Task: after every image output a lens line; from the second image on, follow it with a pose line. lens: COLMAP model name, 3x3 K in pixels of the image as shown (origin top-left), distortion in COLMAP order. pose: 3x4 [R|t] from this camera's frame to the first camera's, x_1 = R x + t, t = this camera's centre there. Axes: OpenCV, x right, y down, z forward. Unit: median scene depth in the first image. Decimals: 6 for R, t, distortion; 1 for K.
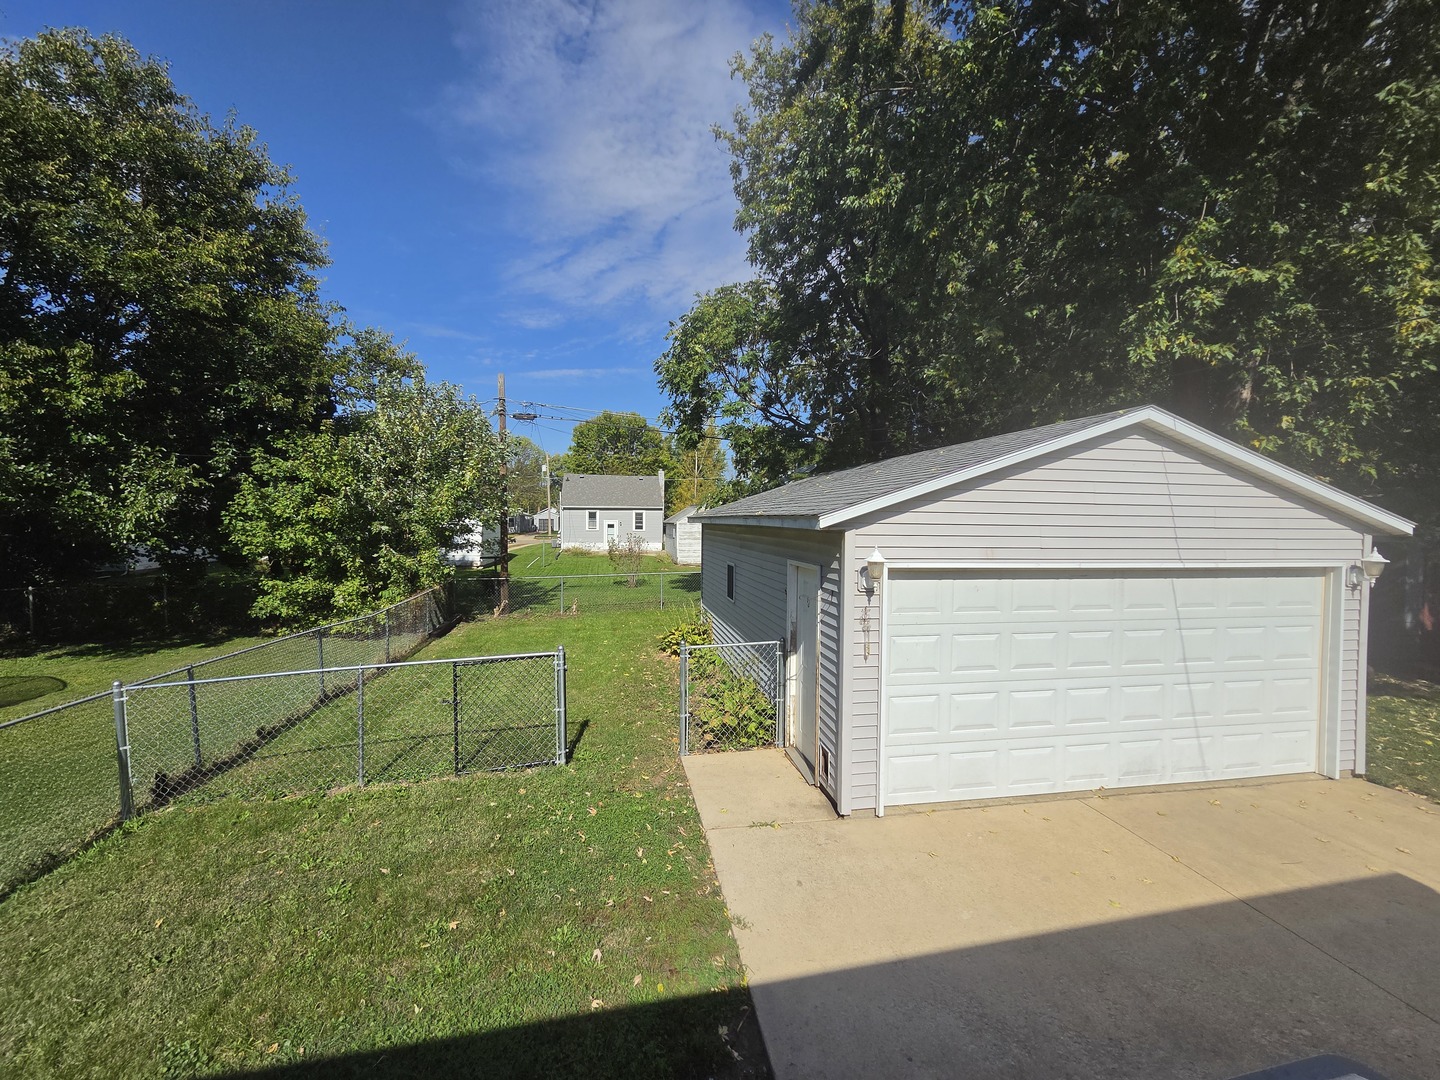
lens RADIAL K [[595.2, 0, 721.4], [0, 595.2, 545.3], [0, 0, 1]] dist [0.000403, -0.000004]
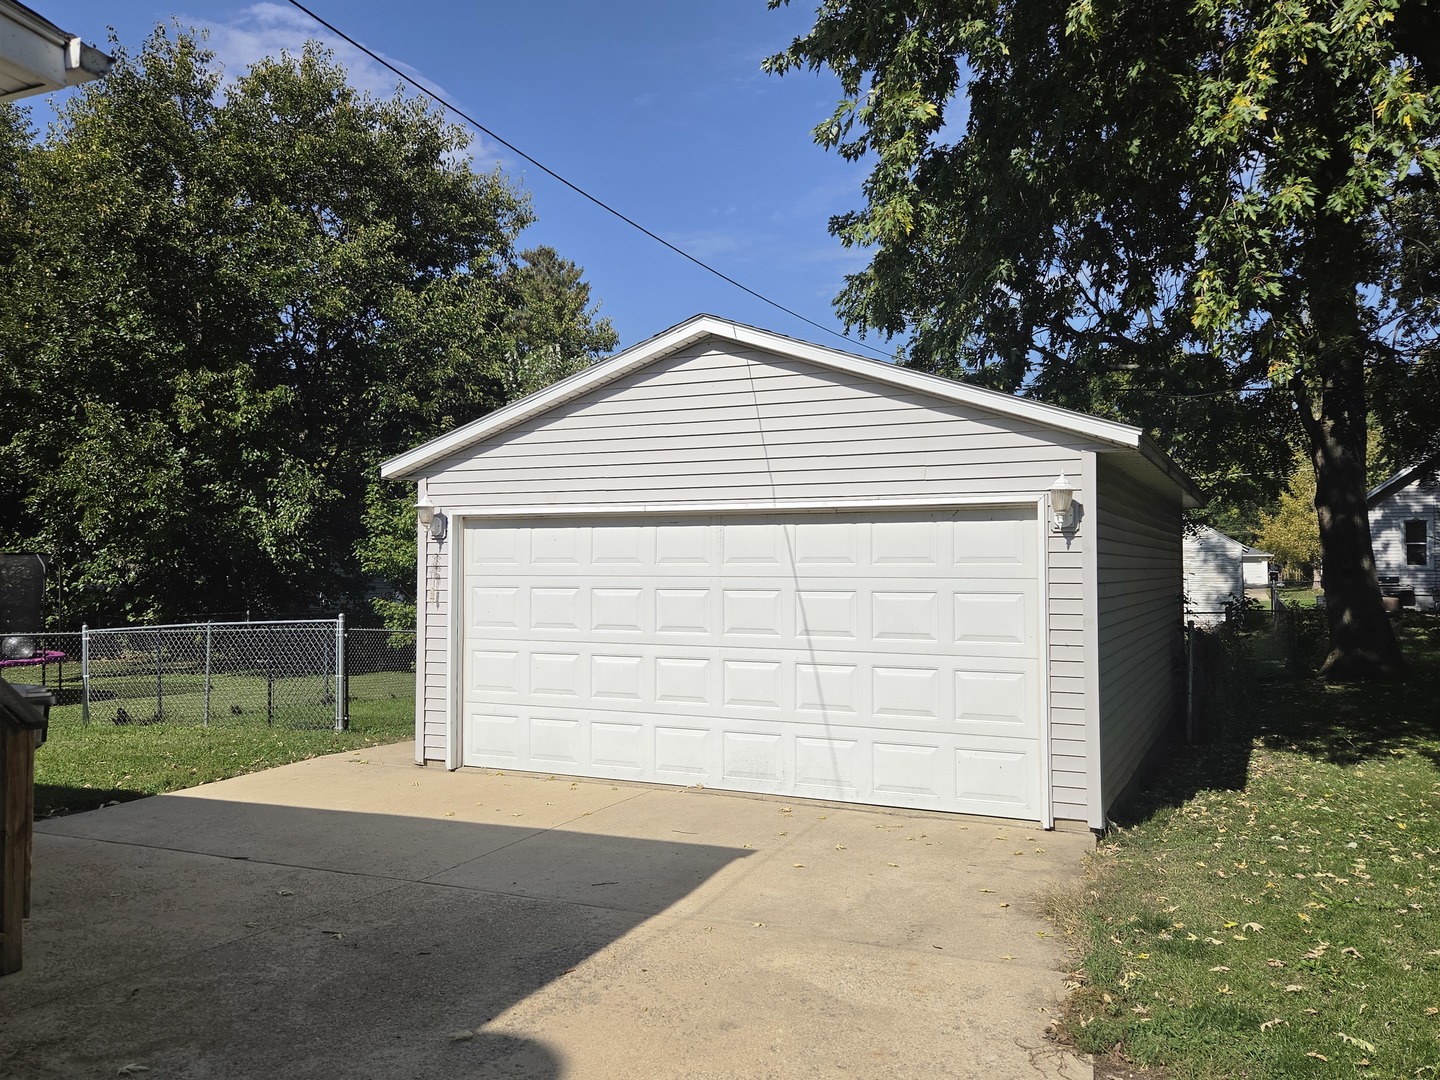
lens RADIAL K [[1141.5, 0, 717.7], [0, 1141.5, 542.6], [0, 0, 1]] dist [0.008033, 0.001087]
pose [[0.812915, -0.022538, -0.581947, 0.612915], [-0.019050, 0.997687, -0.065249, 0.070262], [0.582071, 0.064128, 0.810605, -0.101389]]
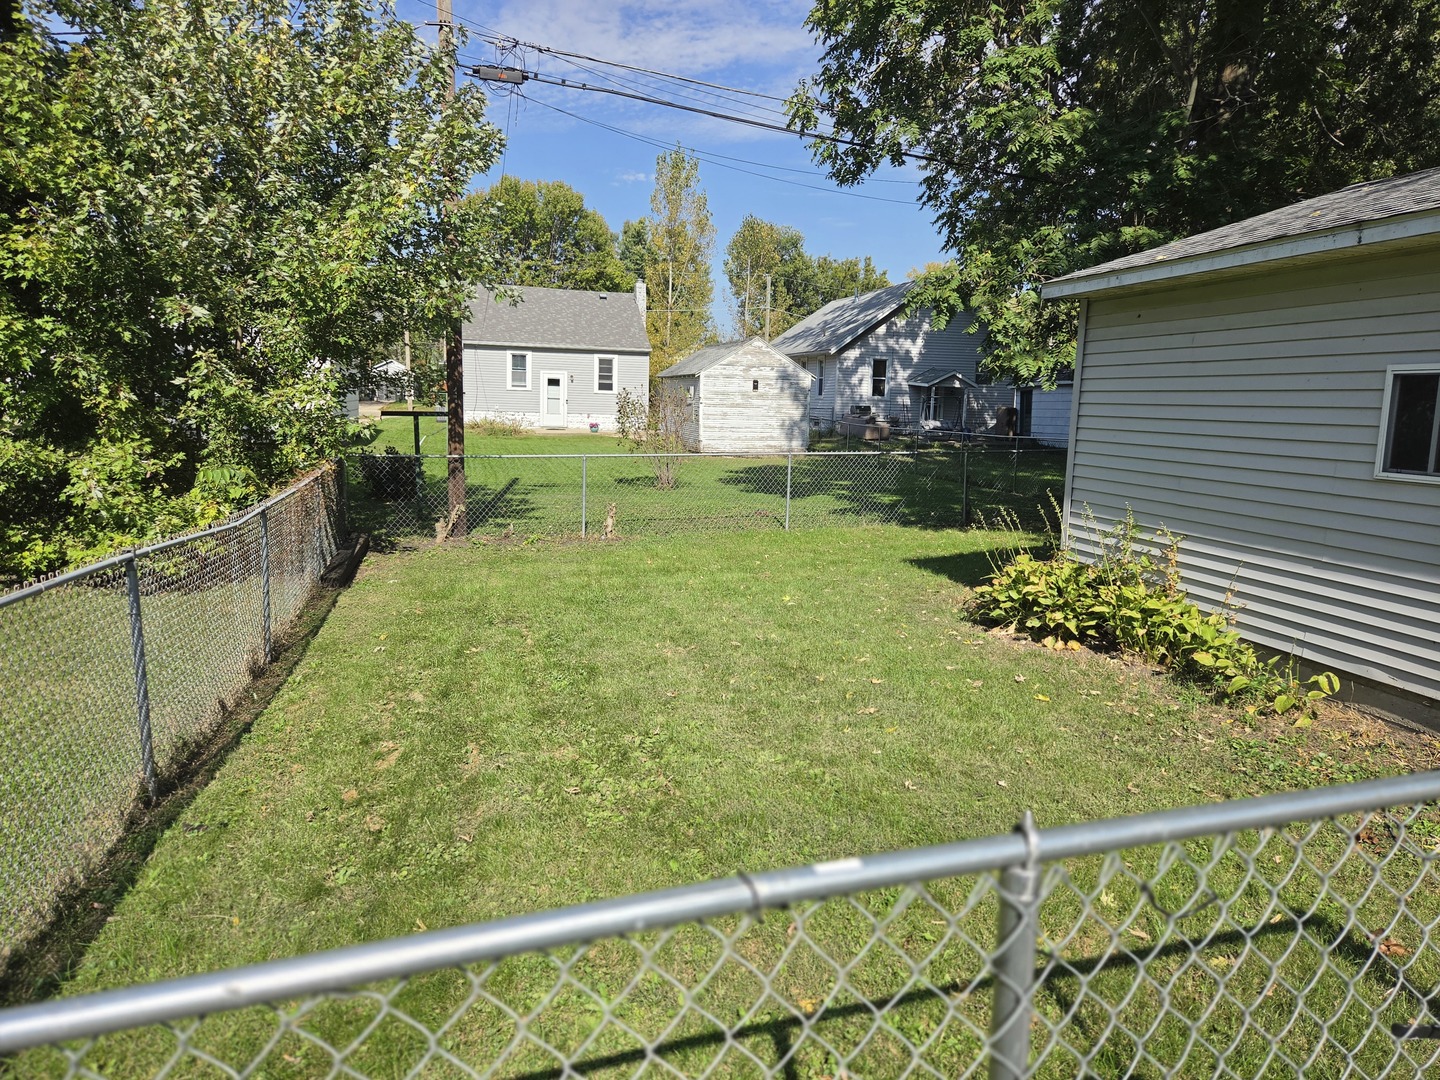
lens RADIAL K [[959.9, 0, 720.5], [0, 959.9, 529.1], [0, 0, 1]] dist [0.048397, -0.003472]
pose [[0.997221, 0.012806, 0.073385, -0.277825], [-0.019435, 0.995721, 0.090348, 0.051335], [-0.071914, -0.091524, 0.993203, 0.334428]]
